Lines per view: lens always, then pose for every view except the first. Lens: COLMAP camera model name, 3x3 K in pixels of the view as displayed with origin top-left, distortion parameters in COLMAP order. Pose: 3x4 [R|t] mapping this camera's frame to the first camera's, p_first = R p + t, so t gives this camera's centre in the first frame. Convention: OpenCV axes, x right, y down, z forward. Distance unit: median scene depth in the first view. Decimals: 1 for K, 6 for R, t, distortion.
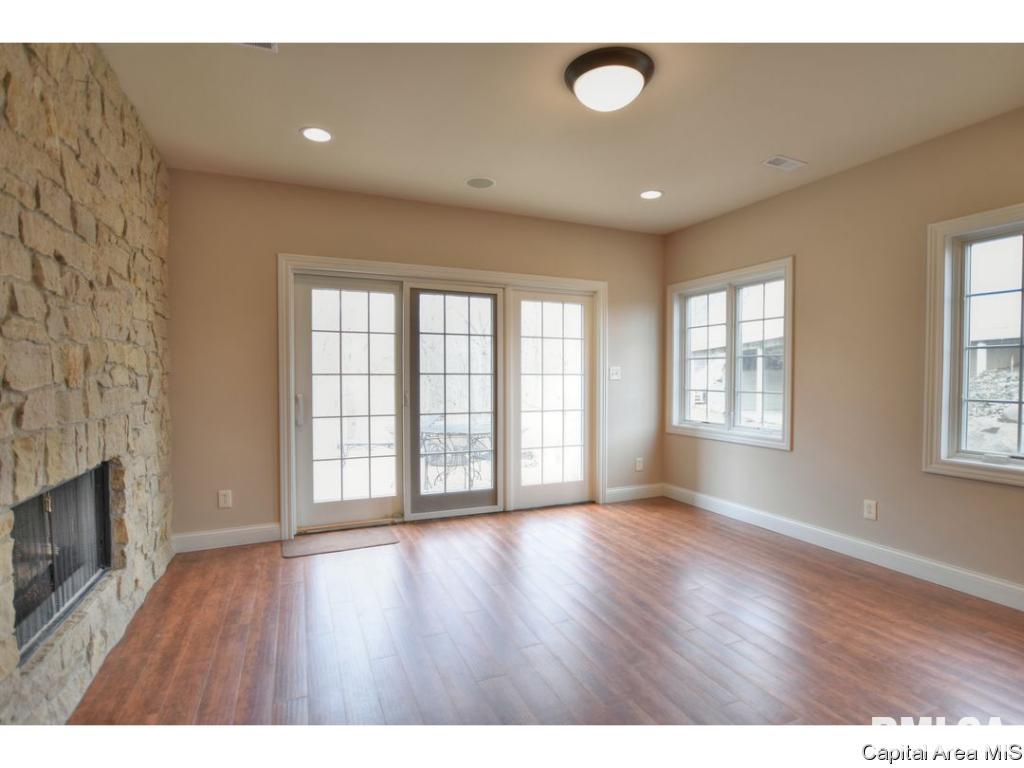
lens RADIAL K [[514.7, 0, 514.8], [0, 514.7, 387.5], [0, 0, 1]] dist [-0.016857, 0.000624]
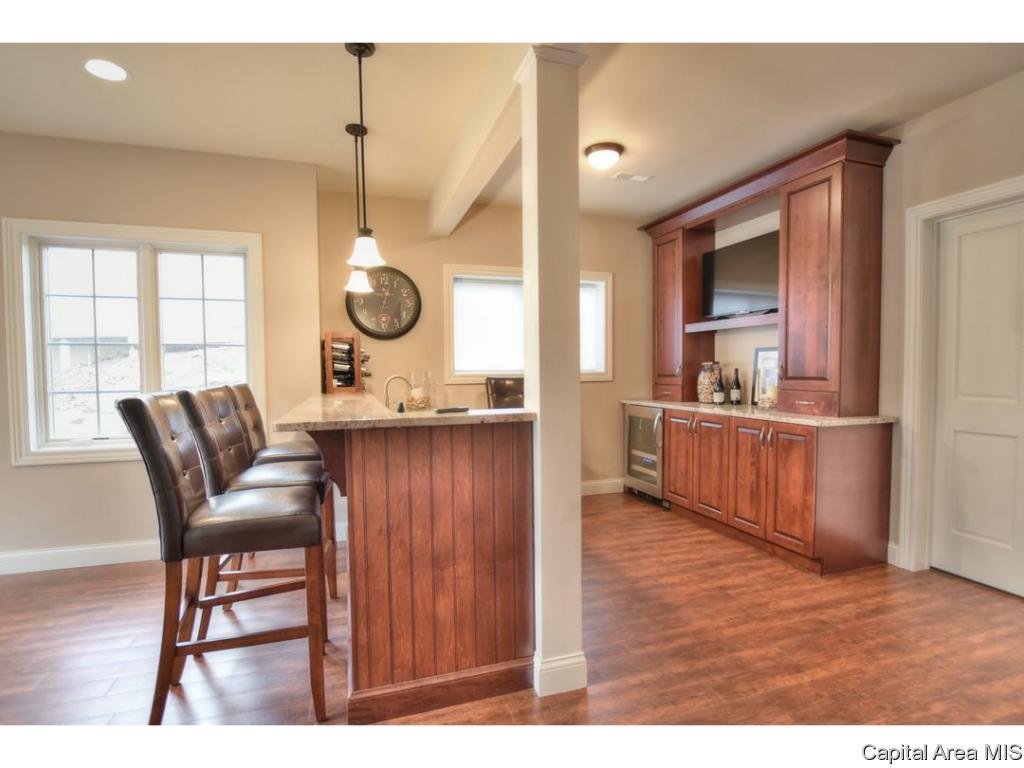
lens RADIAL K [[514.7, 0, 513.0], [0, 514.7, 391.5], [0, 0, 1]] dist [-0.016857, 0.000624]
pose [[0.106906, -0.045992, 0.993205, -0.032703], [0.030705, 0.998606, 0.042937, 0.003121], [-0.993795, 0.025906, 0.108169, -0.038447]]
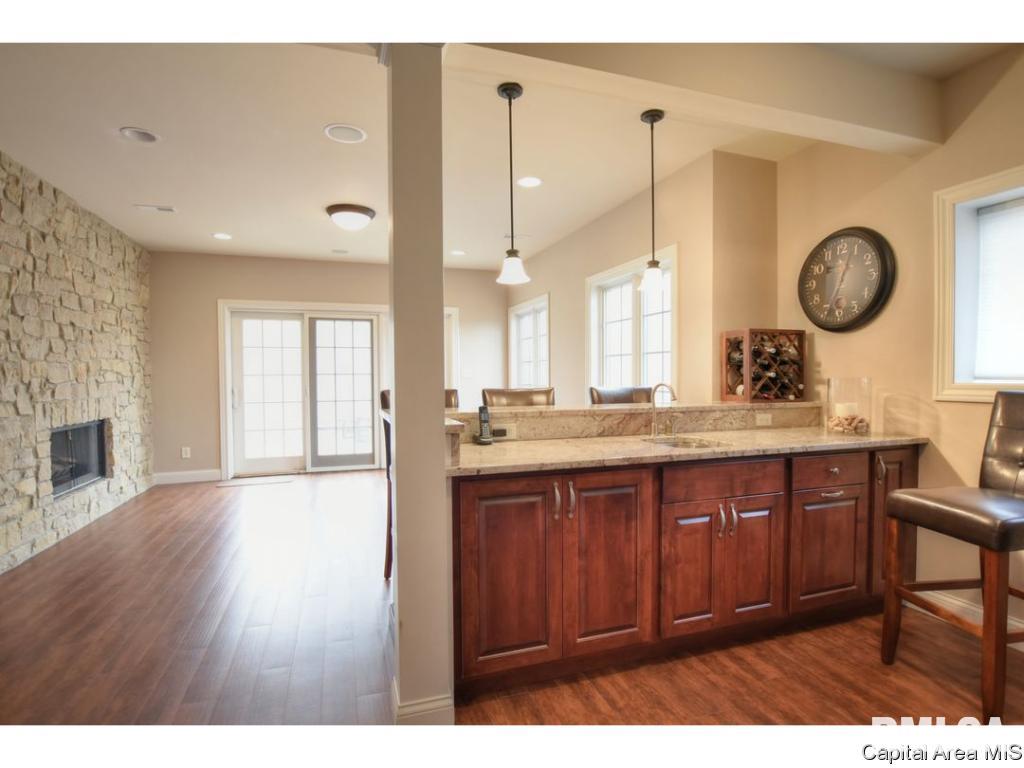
lens RADIAL K [[514.7, 0, 509.4], [0, 514.7, 387.2], [0, 0, 1]] dist [-0.016857, 0.000624]
pose [[0.996395, -0.004571, -0.084716, 0.296361], [0.004622, 0.999989, 0.000400, 0.007514], [0.084713, -0.000790, 0.996405, -0.261898]]
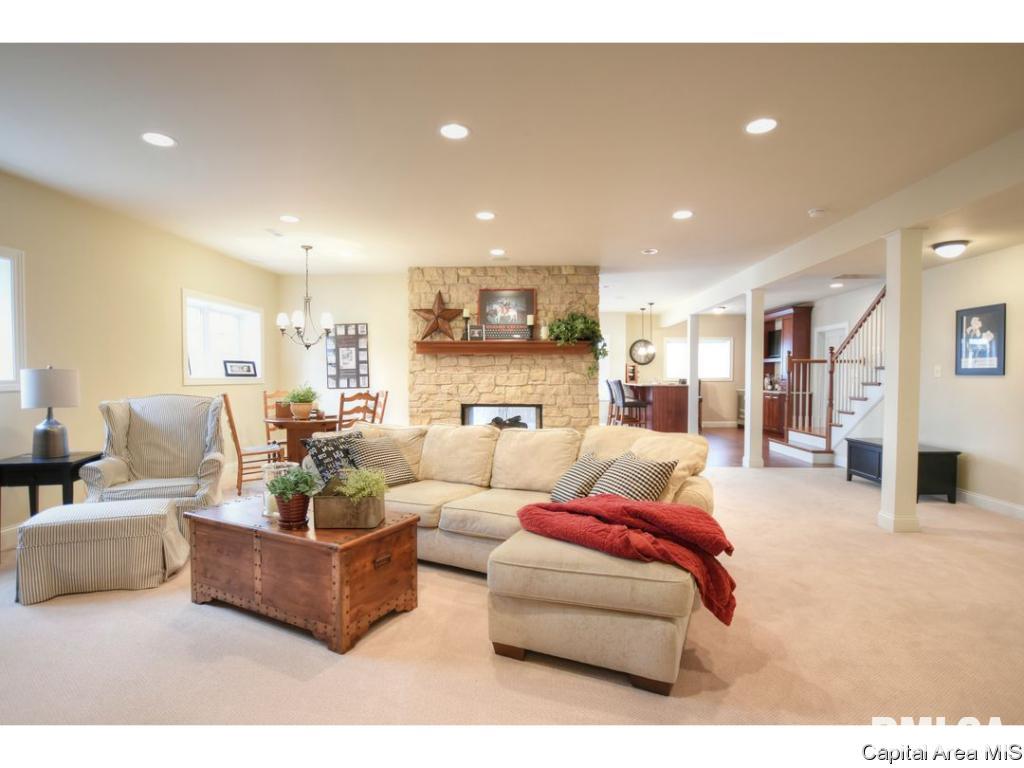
lens RADIAL K [[514.7, 0, 514.2], [0, 514.7, 384.4], [0, 0, 1]] dist [-0.016857, 0.000624]
pose [[0.460547, -0.011070, 0.887566, -1.123887], [0.013282, 0.999896, 0.005579, 0.012756], [-0.887536, 0.009219, 0.460646, -0.227563]]
